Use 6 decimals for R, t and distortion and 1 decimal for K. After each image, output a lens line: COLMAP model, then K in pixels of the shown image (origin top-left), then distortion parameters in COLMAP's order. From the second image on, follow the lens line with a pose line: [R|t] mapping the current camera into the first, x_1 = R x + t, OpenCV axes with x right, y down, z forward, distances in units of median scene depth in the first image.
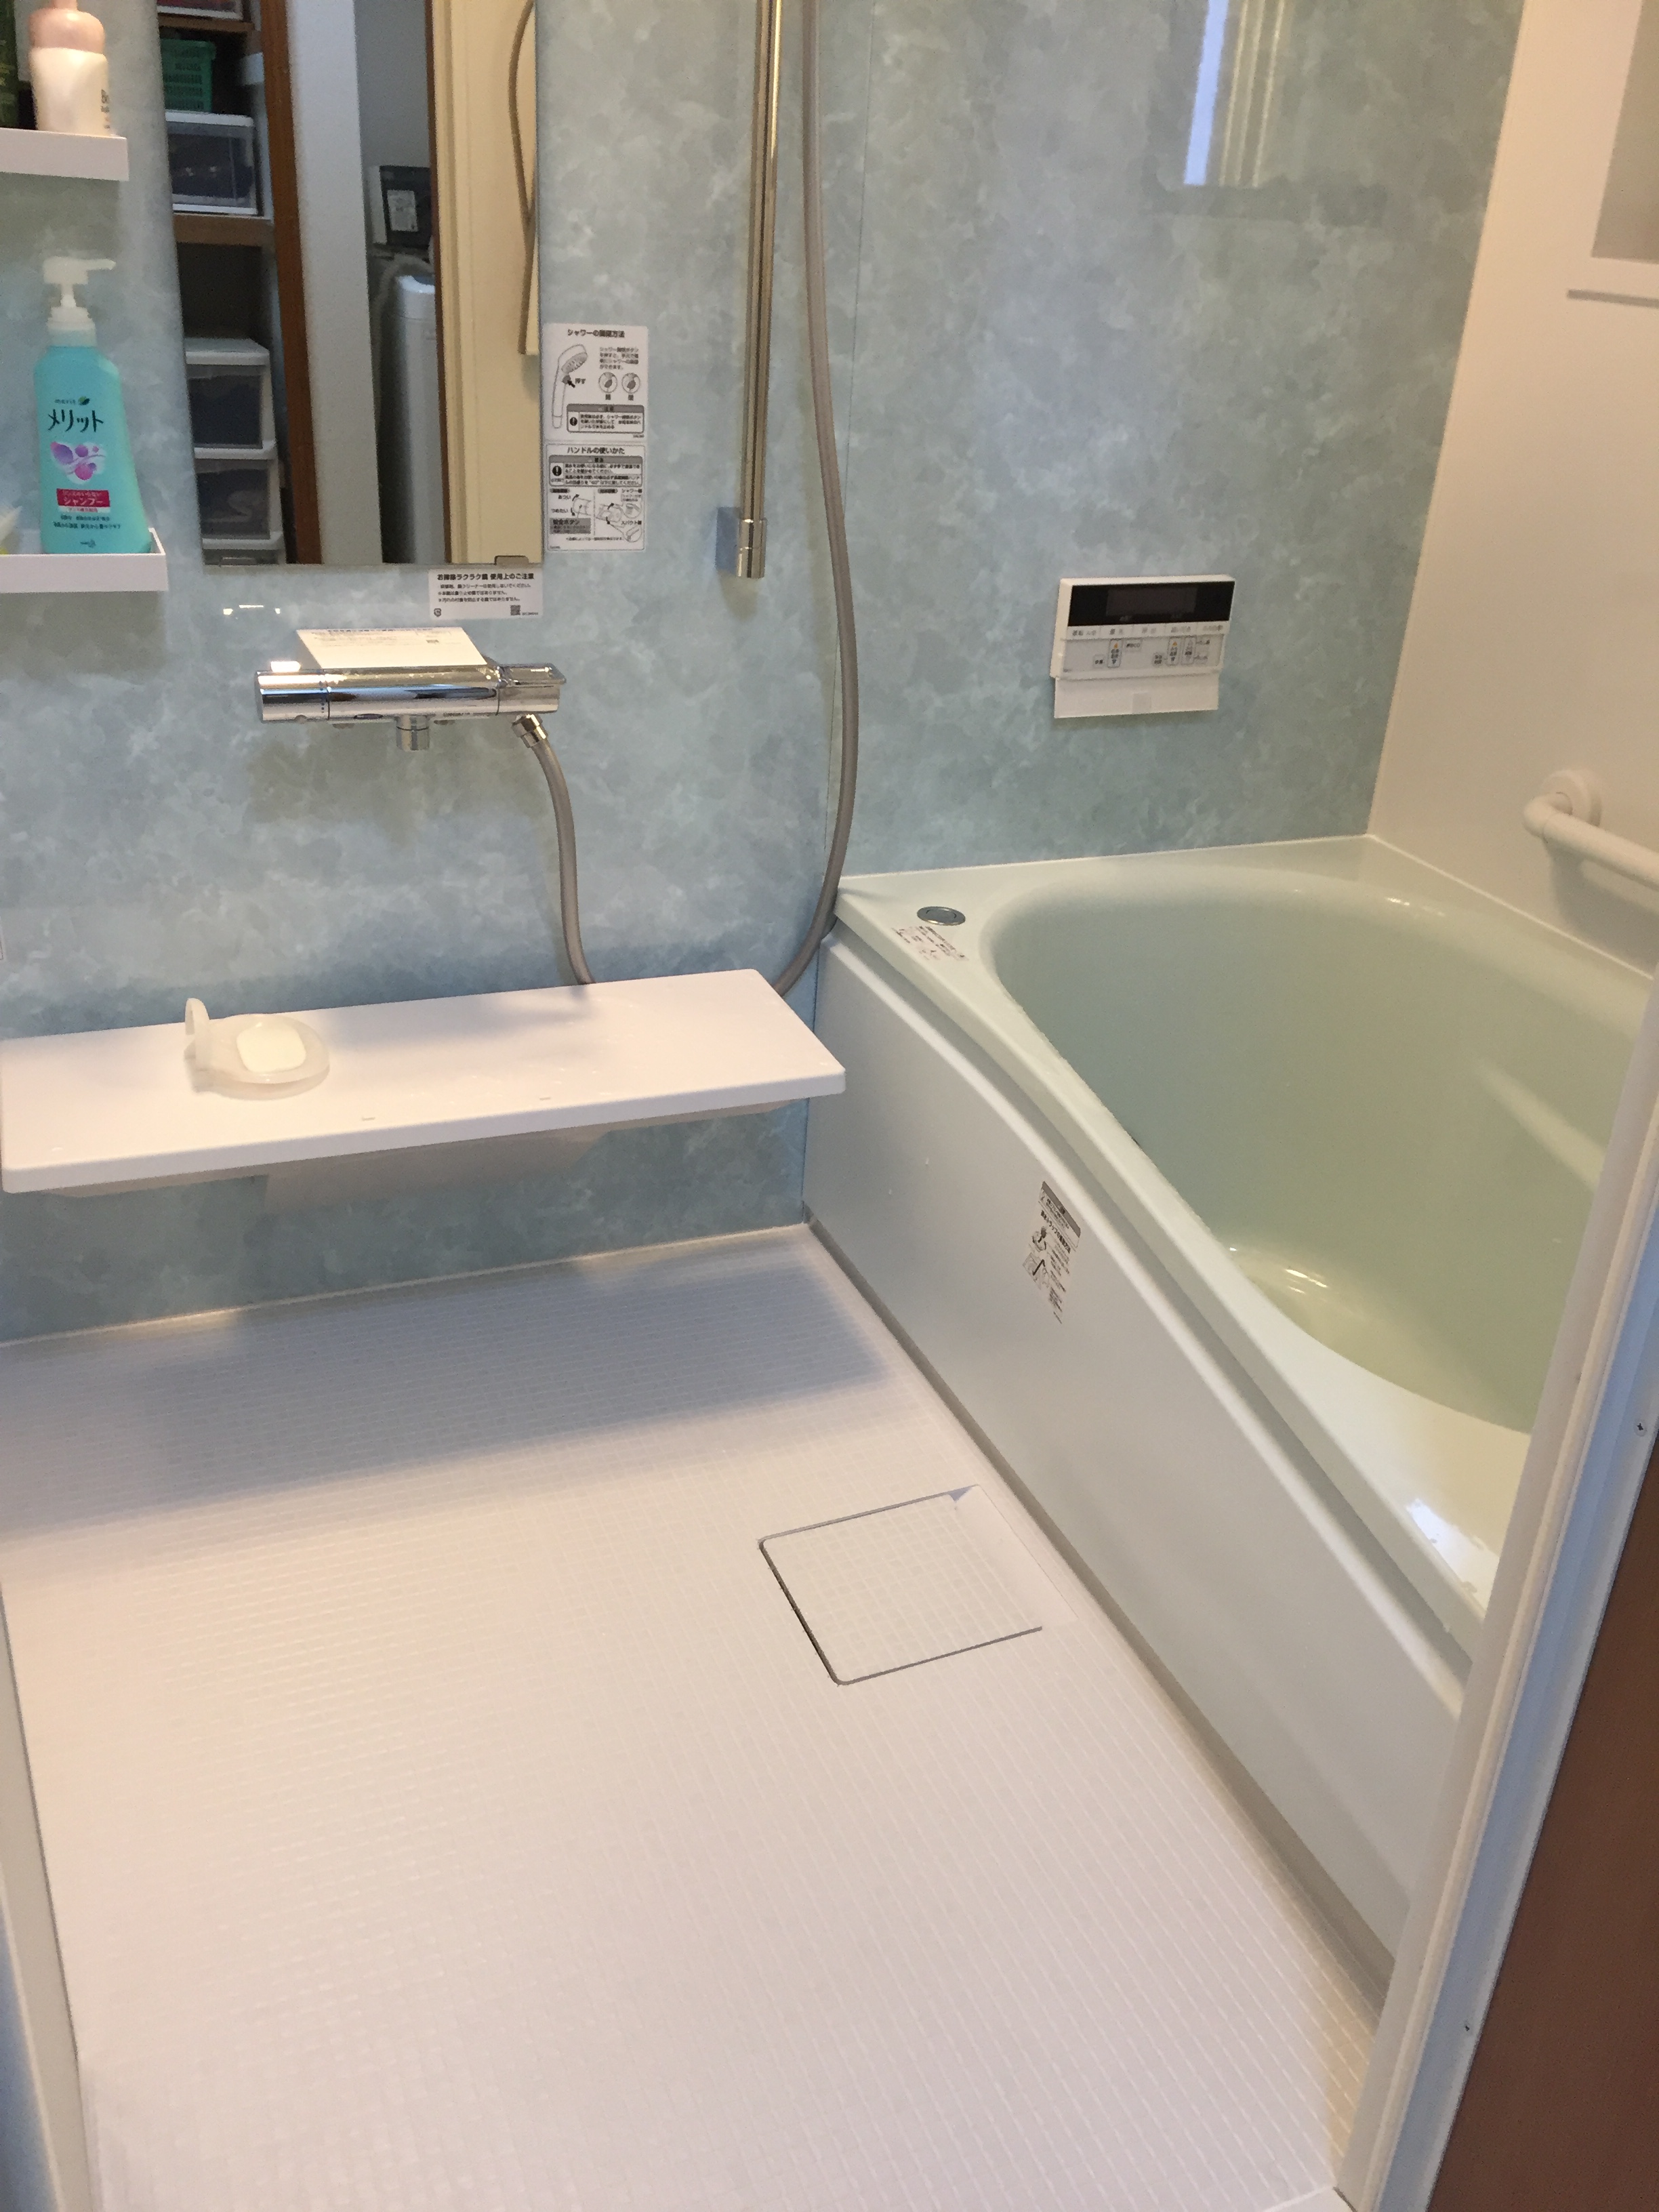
lens RADIAL K [[1890.7, 0, 833.1], [0, 1890.7, 1120.3], [0, 0, 1]] dist [0.034011, -0.016842]
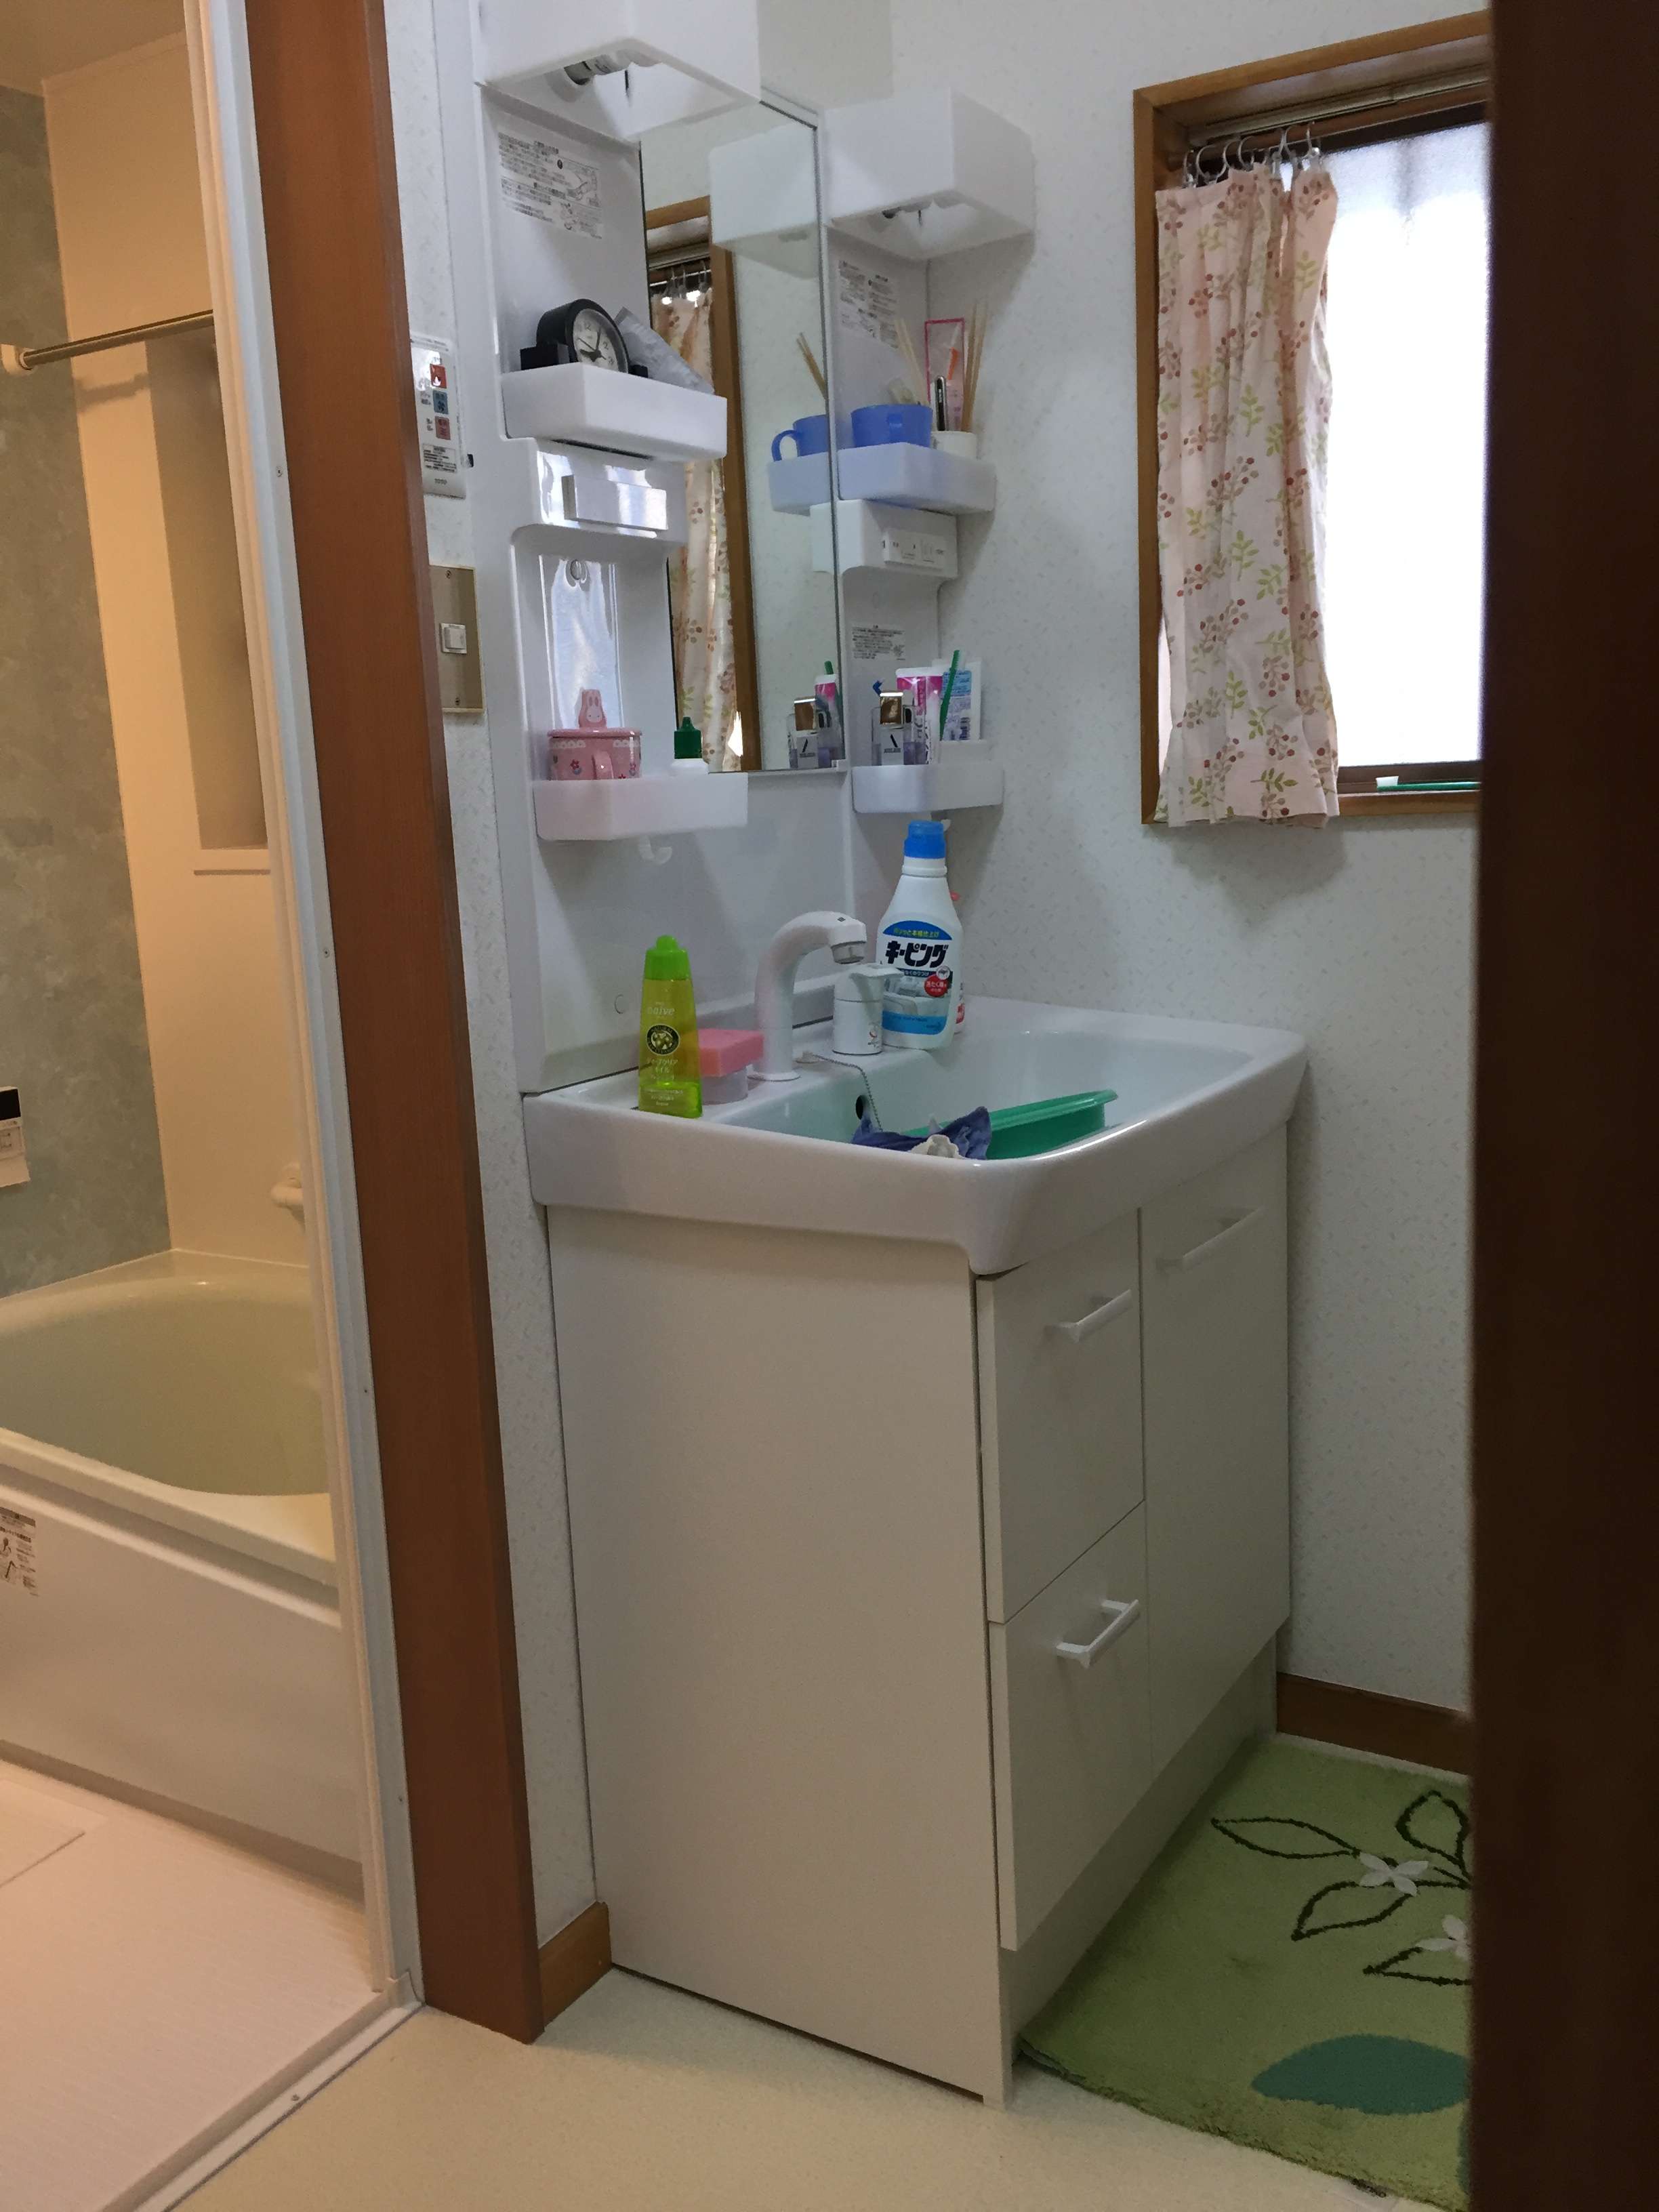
lens RADIAL K [[1890.7, 0, 838.0], [0, 1890.7, 1110.3], [0, 0, 1]] dist [0.034011, -0.016842]
pose [[0.794504, -0.195633, 0.574883, -0.105832], [0.350551, 0.920776, -0.171131, 0.166591], [-0.495860, 0.337490, 0.800140, -0.371419]]
